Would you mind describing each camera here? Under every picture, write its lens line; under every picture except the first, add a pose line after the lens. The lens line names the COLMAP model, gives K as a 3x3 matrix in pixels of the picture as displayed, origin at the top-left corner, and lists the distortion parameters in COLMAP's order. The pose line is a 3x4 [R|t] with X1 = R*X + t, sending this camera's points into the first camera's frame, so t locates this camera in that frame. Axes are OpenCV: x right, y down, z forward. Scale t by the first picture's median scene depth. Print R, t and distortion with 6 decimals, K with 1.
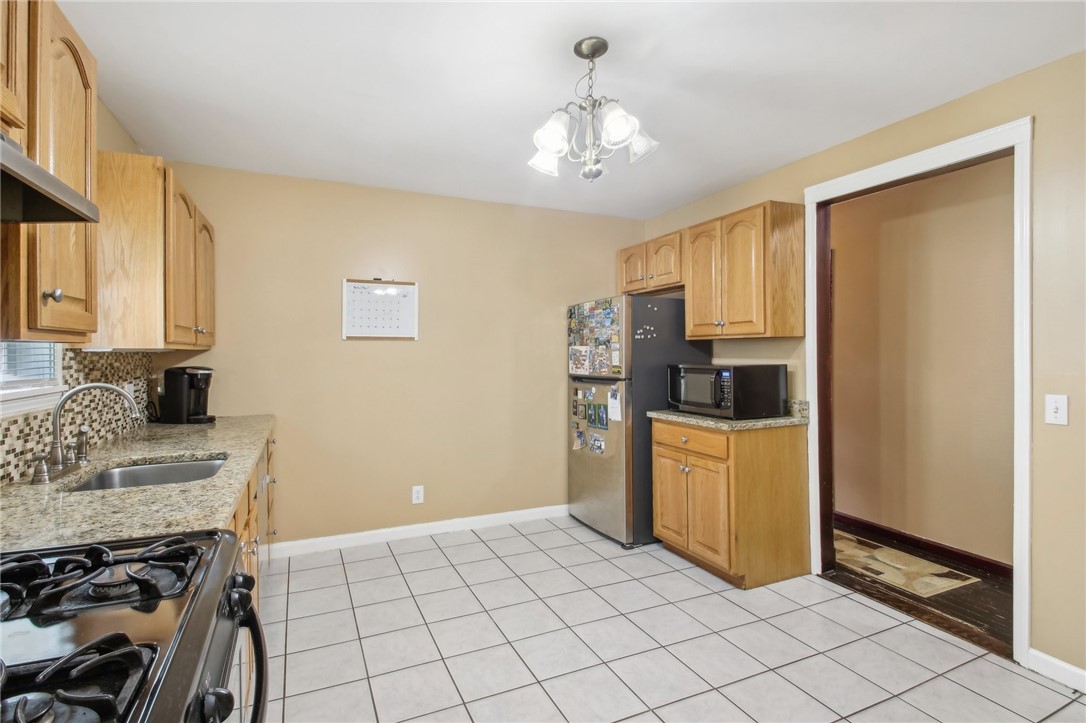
lens RADIAL K [[503.4, 0, 534.5], [0, 503.4, 363.5], [0, 0, 1]] dist [0.002313, -0.006391]
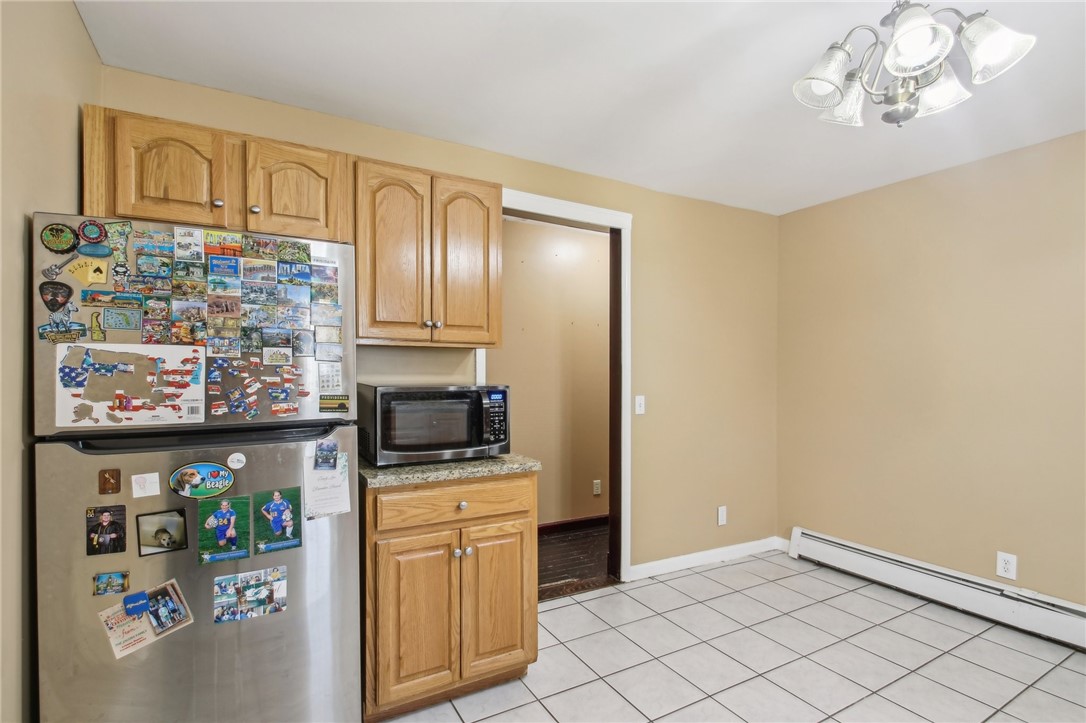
lens RADIAL K [[503.4, 0, 534.4], [0, 503.4, 352.4], [0, 0, 1]] dist [0.002313, -0.006391]
pose [[-0.078445, 0.031046, 0.996435, -0.290226], [0.010040, 0.999489, -0.030351, -0.016414], [-0.996868, 0.007623, -0.078717, 0.805579]]
